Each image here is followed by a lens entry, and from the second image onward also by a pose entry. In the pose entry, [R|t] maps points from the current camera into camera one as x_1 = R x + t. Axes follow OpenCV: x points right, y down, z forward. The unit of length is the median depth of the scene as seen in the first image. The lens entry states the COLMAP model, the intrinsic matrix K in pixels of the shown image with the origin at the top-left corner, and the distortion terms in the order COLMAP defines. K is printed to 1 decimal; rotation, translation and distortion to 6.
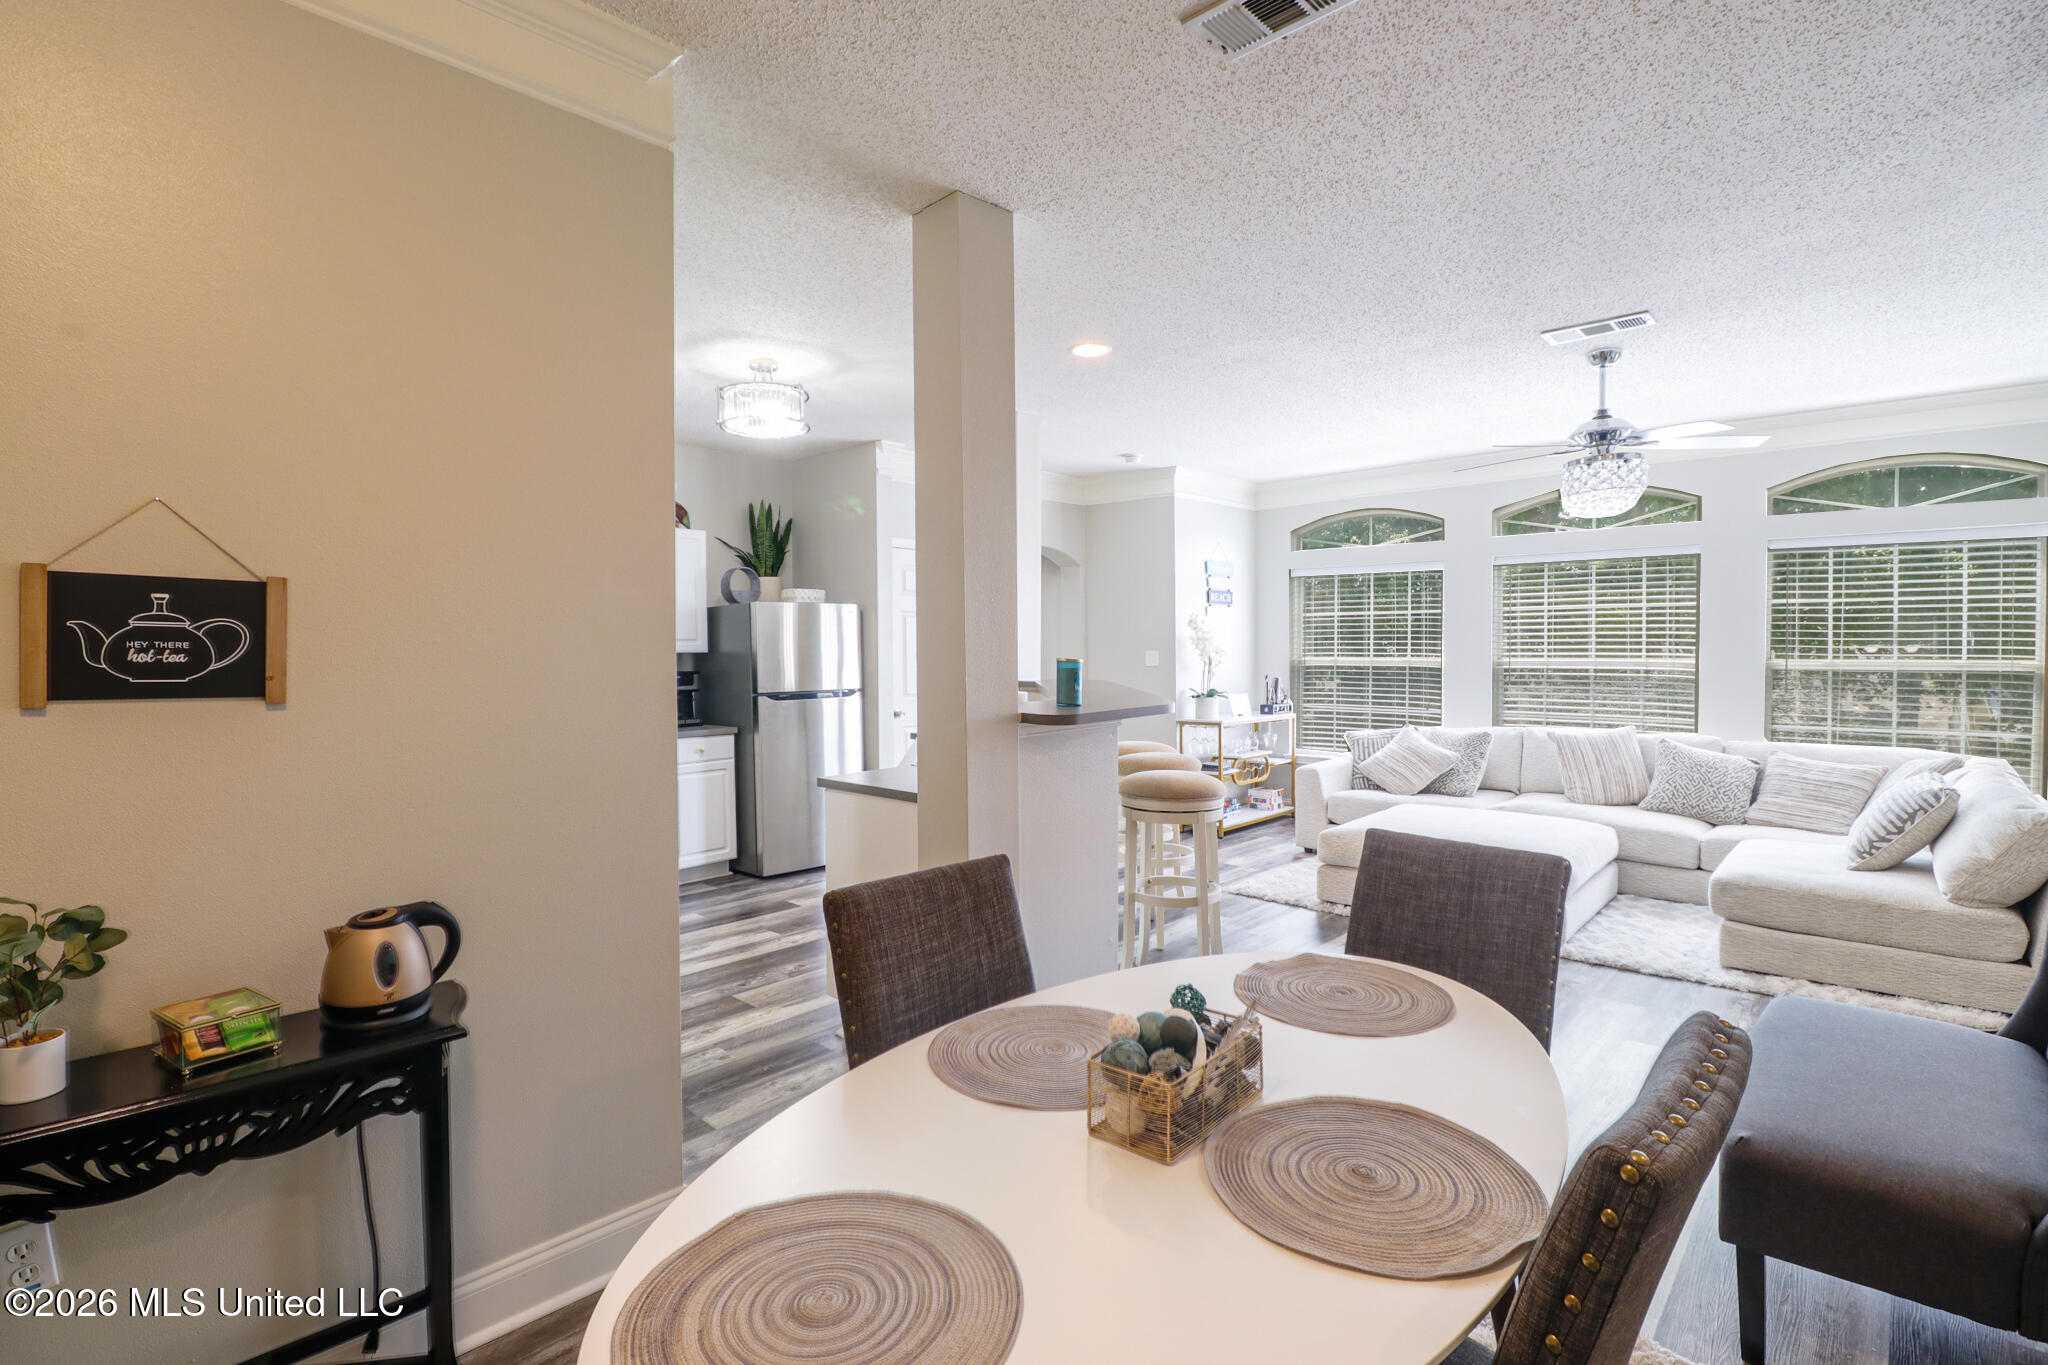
lens RADIAL K [[973.9, 0, 1022.3], [0, 973.9, 647.5], [0, 0, 1]] dist [0.016784, 0.000041]
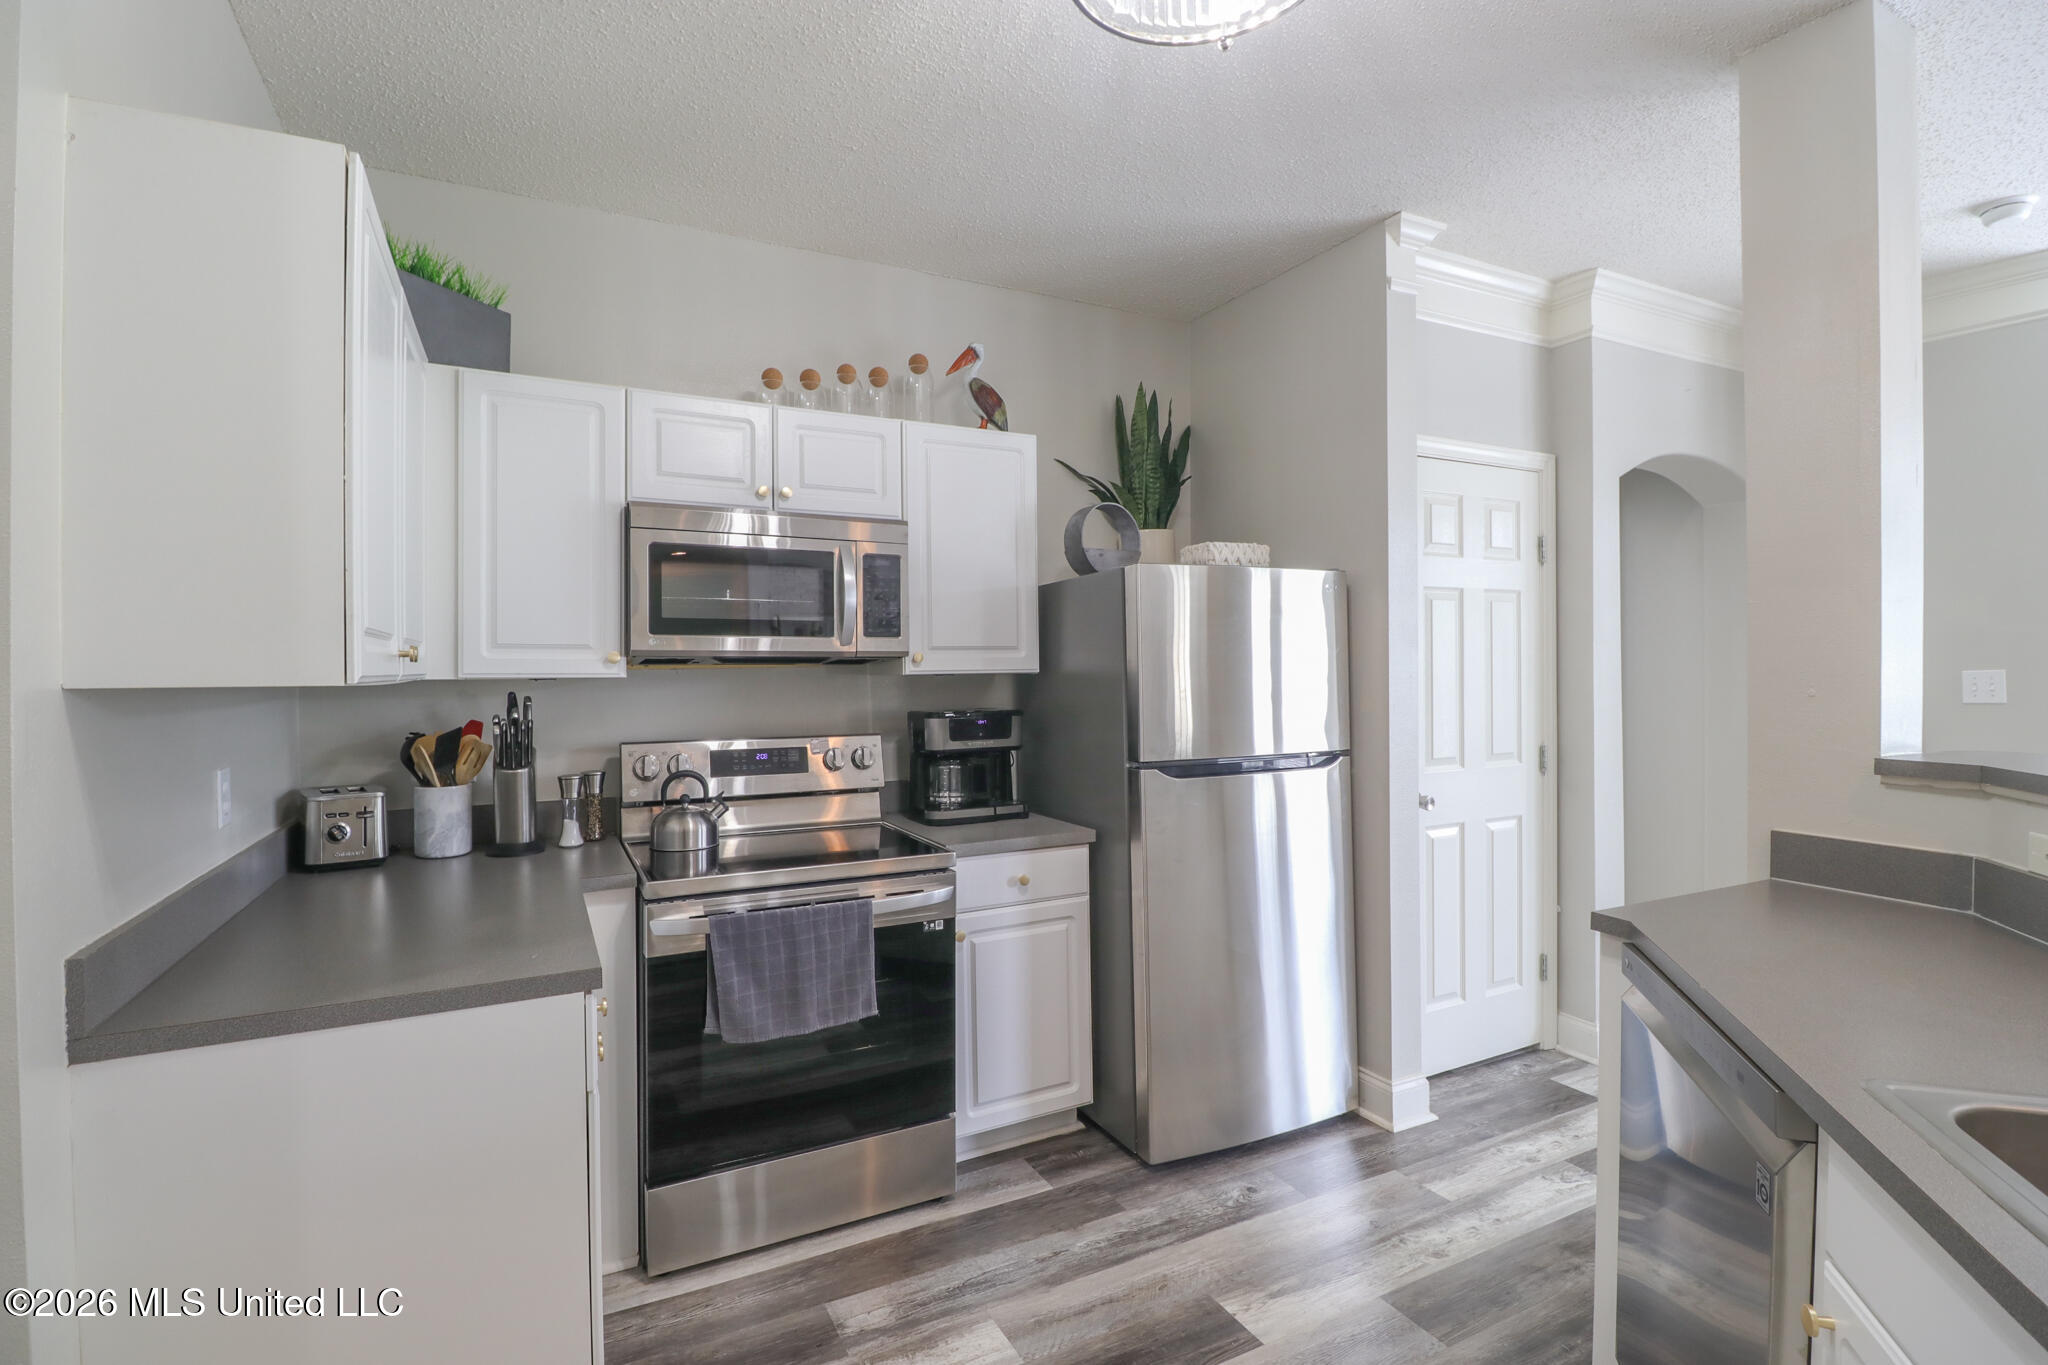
lens RADIAL K [[973.9, 0, 1019.9], [0, 973.9, 675.2], [0, 0, 1]] dist [0.016784, 0.000041]
pose [[0.940923, 0.005091, -0.338583, -0.158165], [-0.004582, 0.999987, 0.002302, 0.005056], [0.338590, -0.000614, 0.940934, 0.514158]]
